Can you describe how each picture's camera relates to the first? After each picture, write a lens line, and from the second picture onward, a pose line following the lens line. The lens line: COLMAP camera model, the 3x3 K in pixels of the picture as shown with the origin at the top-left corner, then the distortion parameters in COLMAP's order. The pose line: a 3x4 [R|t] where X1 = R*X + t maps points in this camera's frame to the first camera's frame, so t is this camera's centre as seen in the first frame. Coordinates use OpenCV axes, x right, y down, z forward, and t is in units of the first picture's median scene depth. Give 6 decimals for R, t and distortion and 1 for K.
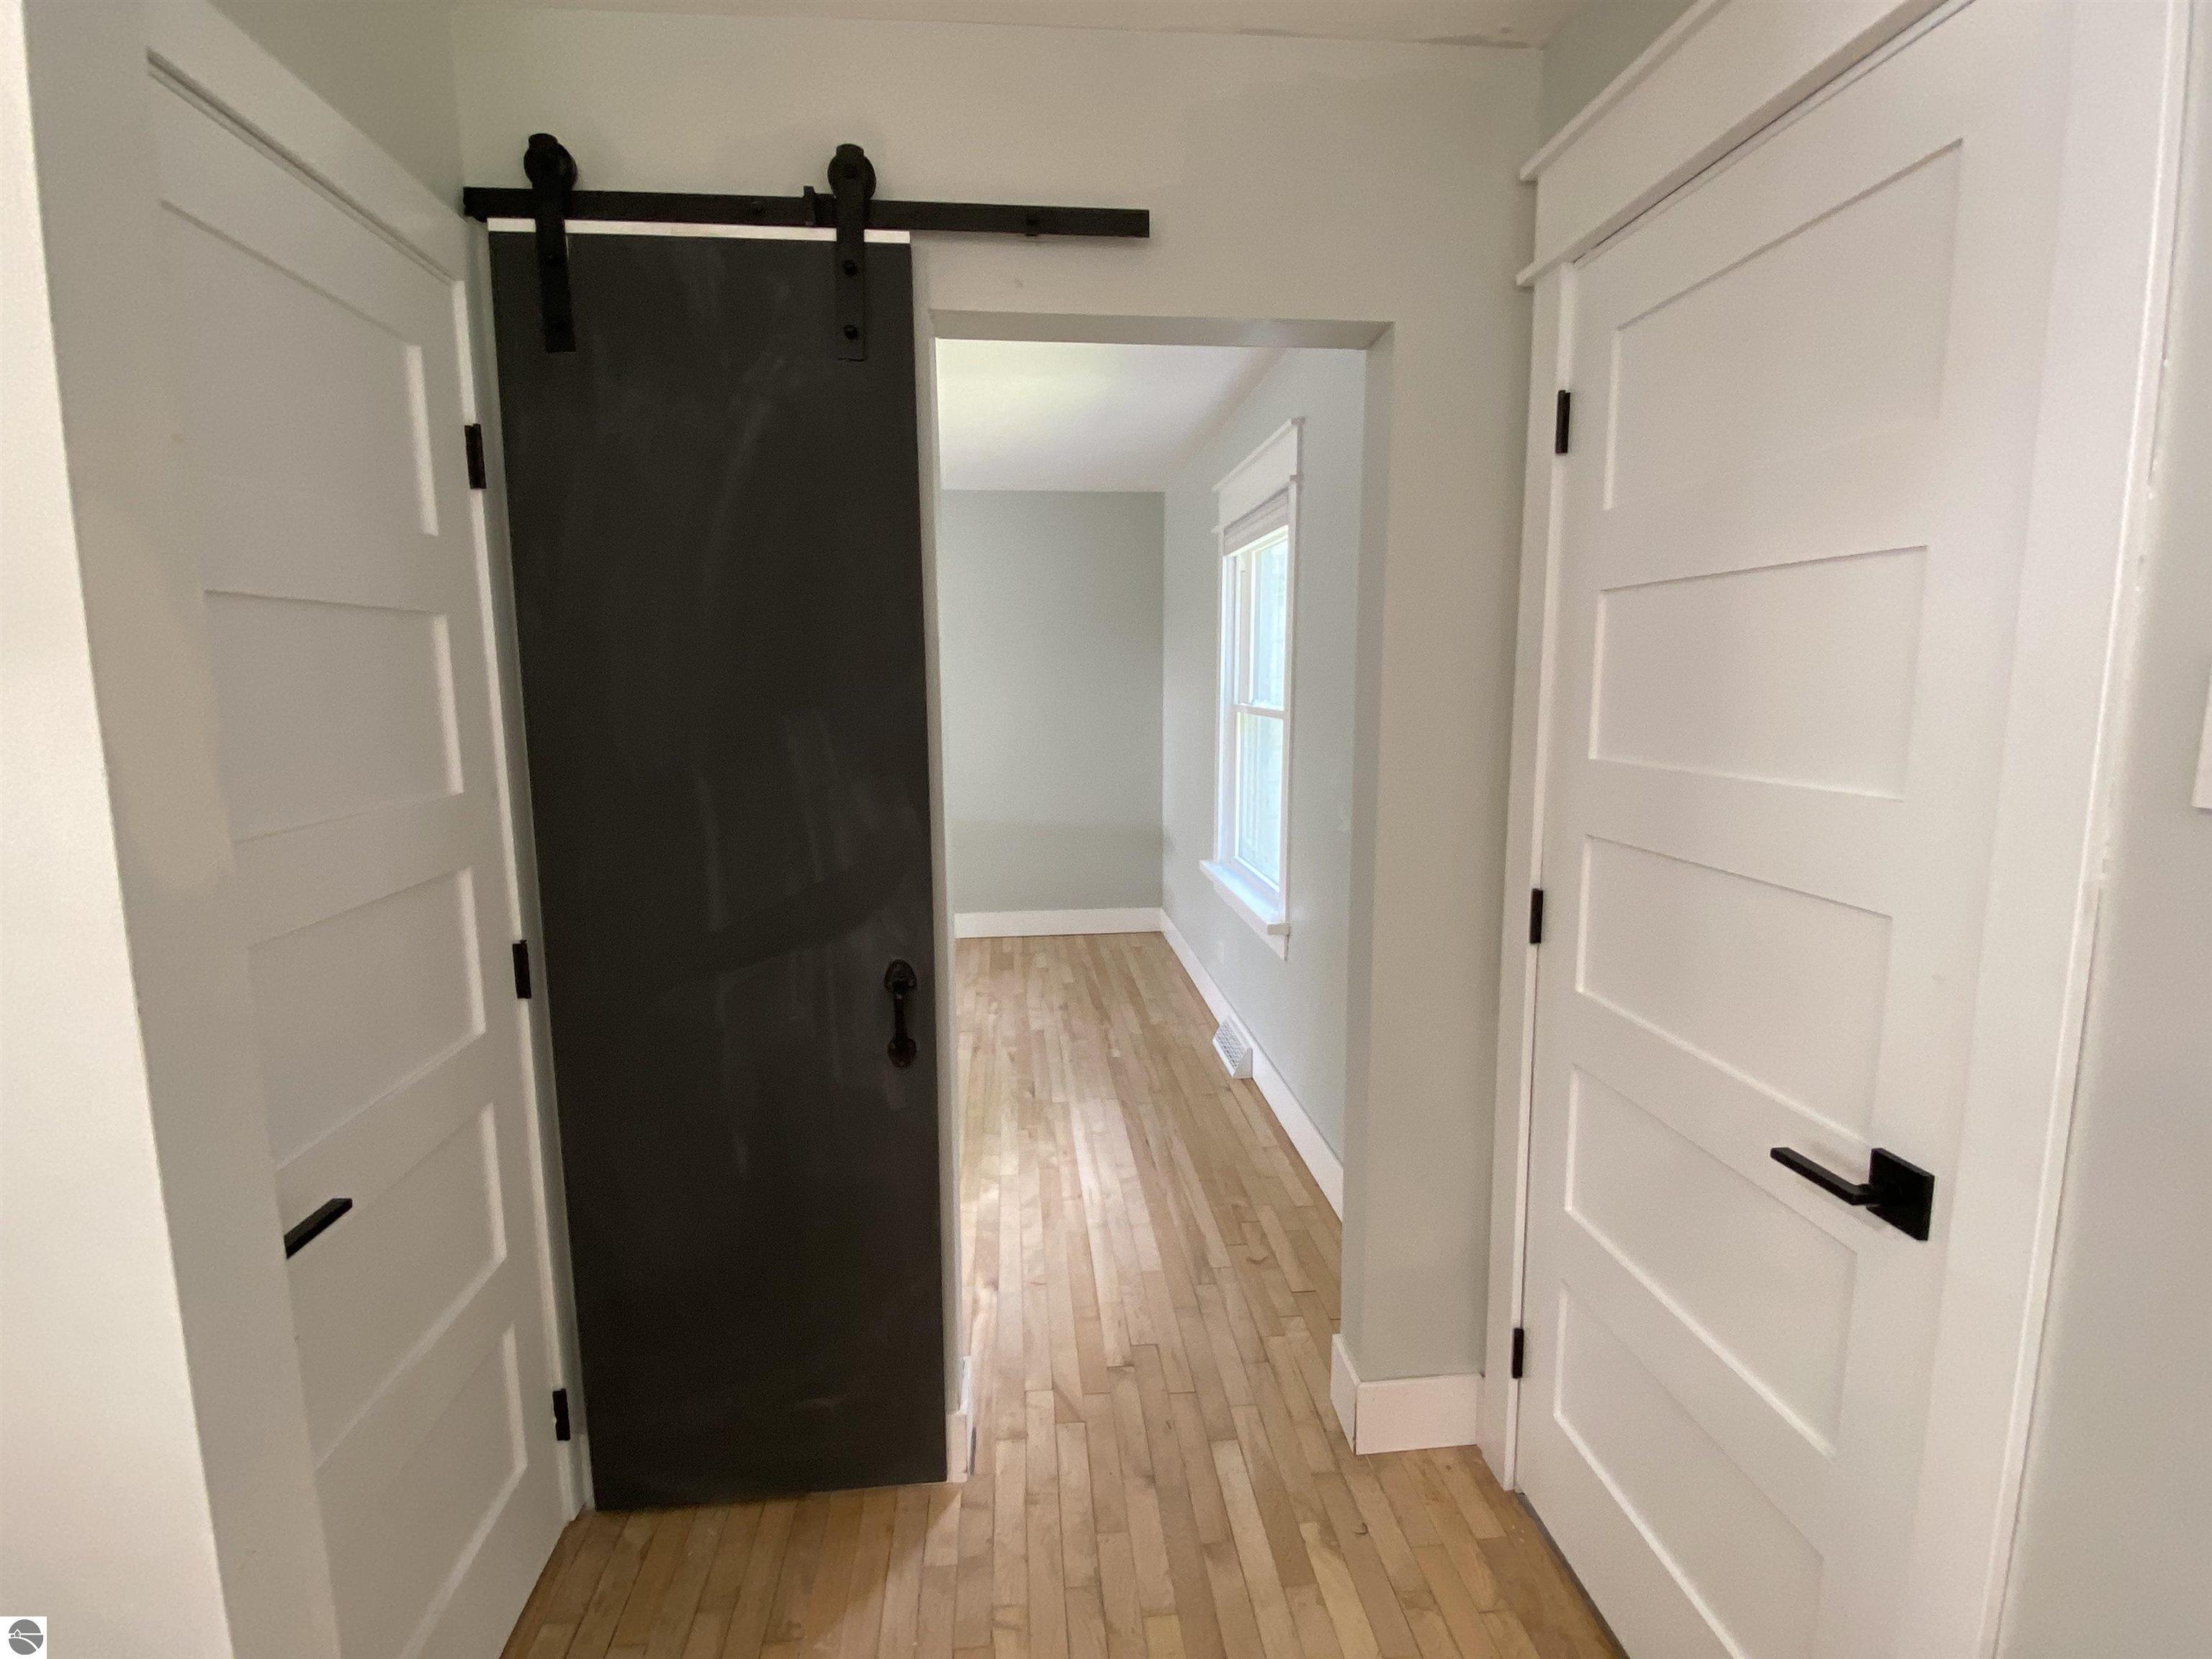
lens RADIAL K [[1093.1, 0, 1106.0], [0, 1093.1, 829.5], [0, 0, 1]] dist [-0.002533, -0.000495]
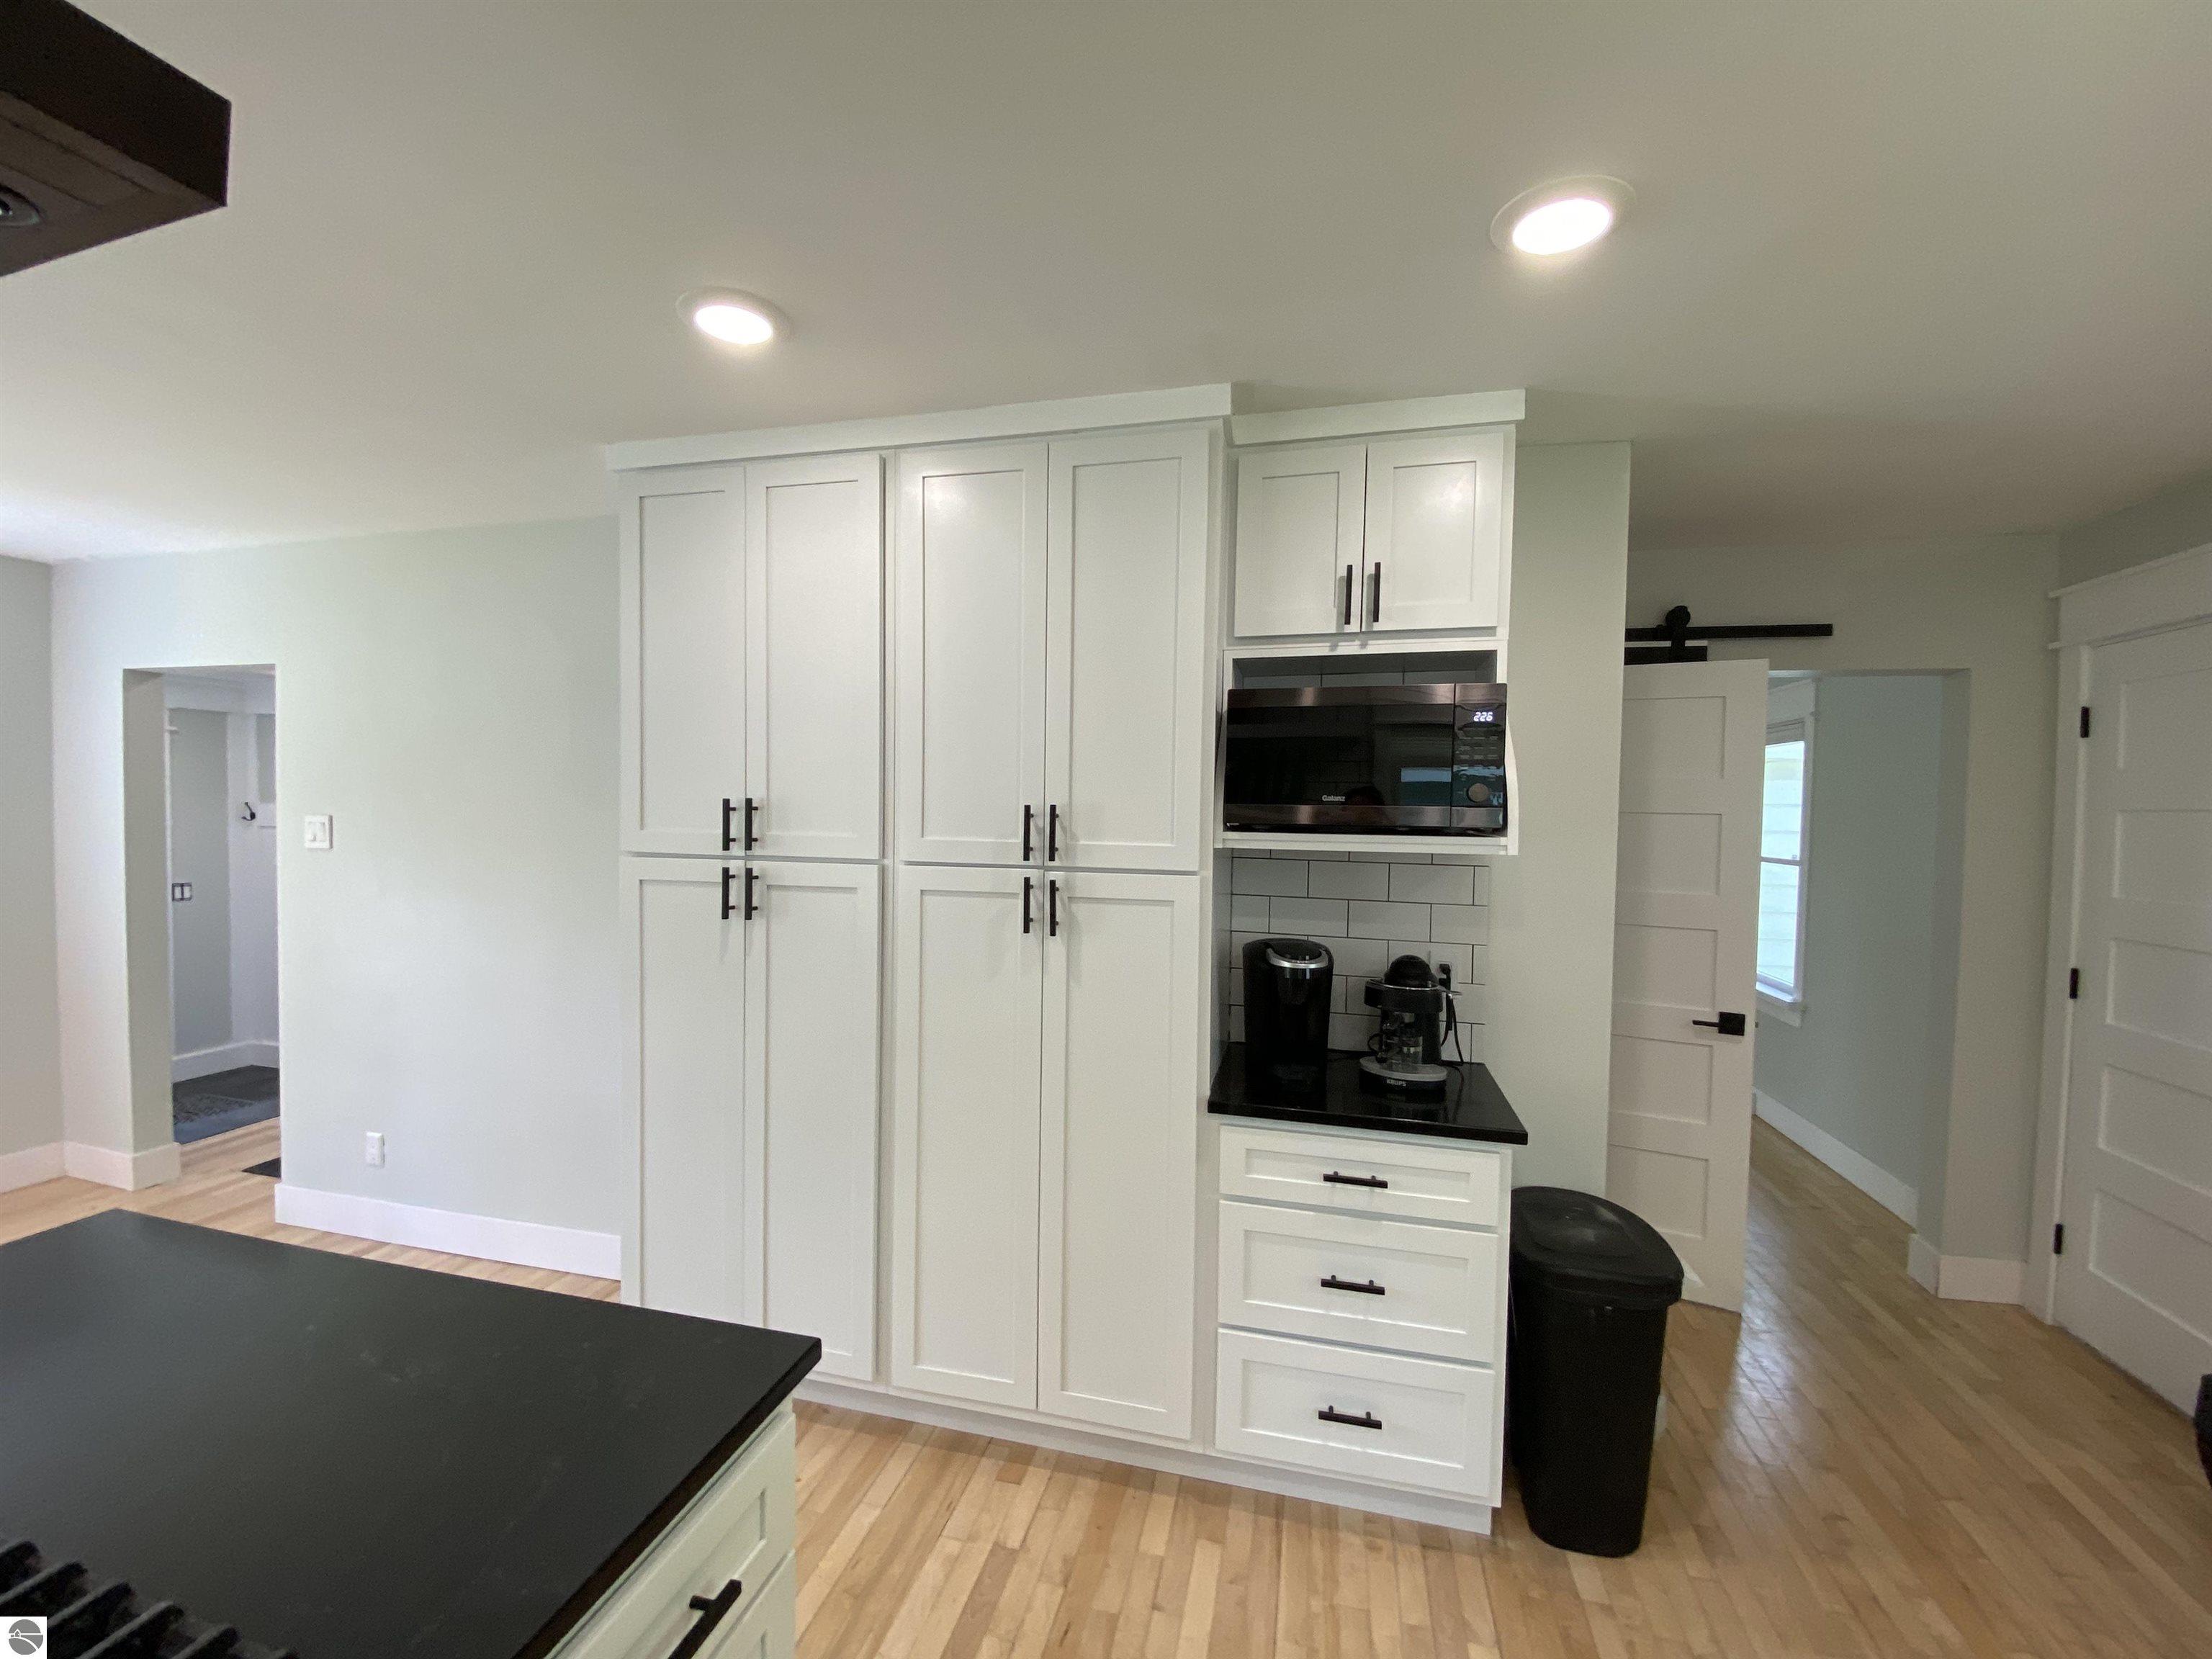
lens RADIAL K [[905.2, 0, 1084.3], [0, 905.2, 827.2], [0, 0, 1]] dist [0.002243, -0.013163]
pose [[0.939440, 0.033488, -0.341075, -0.660232], [-0.075472, 0.990998, -0.110576, 0.109685], [0.334301, 0.129621, 0.933510, -0.970209]]
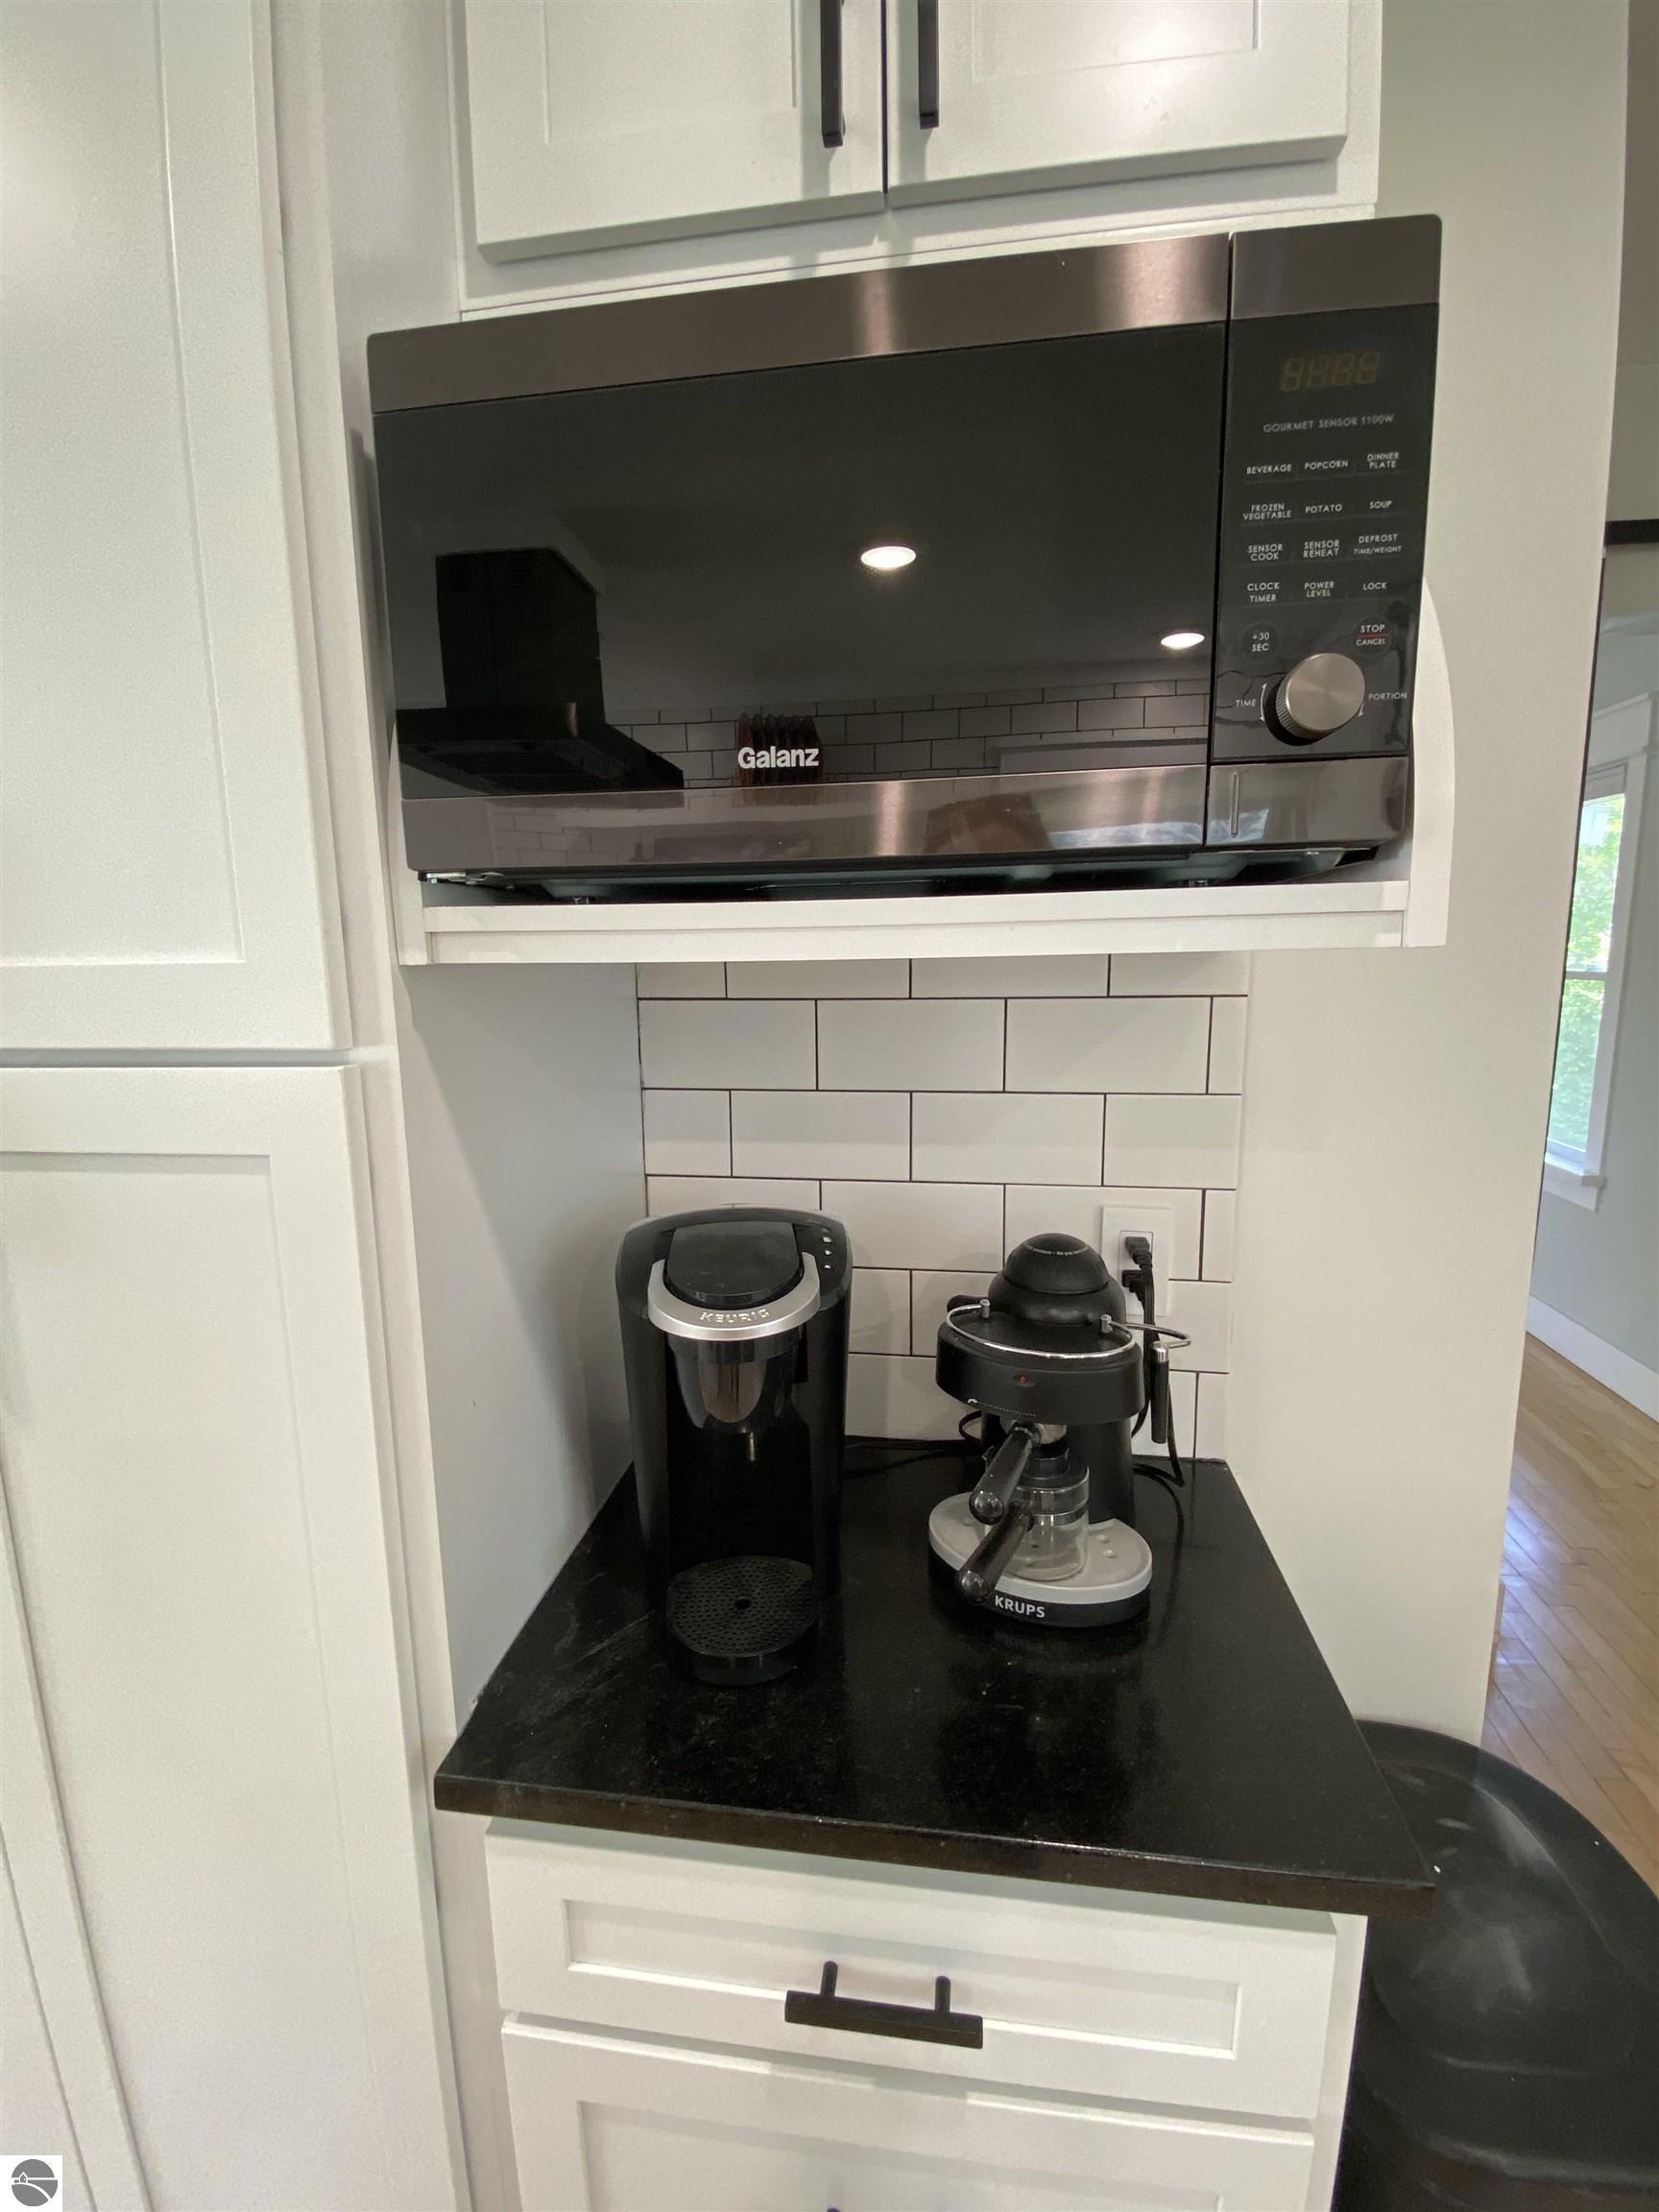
lens RADIAL K [[967.8, 0, 825.2], [0, 967.8, 1109.3], [0, 0, 1]] dist [-0.003809, -0.000378]
pose [[0.971576, 0.032852, -0.234436, -0.658767], [-0.027816, 0.999306, 0.024755, 0.035949], [0.235086, -0.017530, 0.971816, -0.149508]]
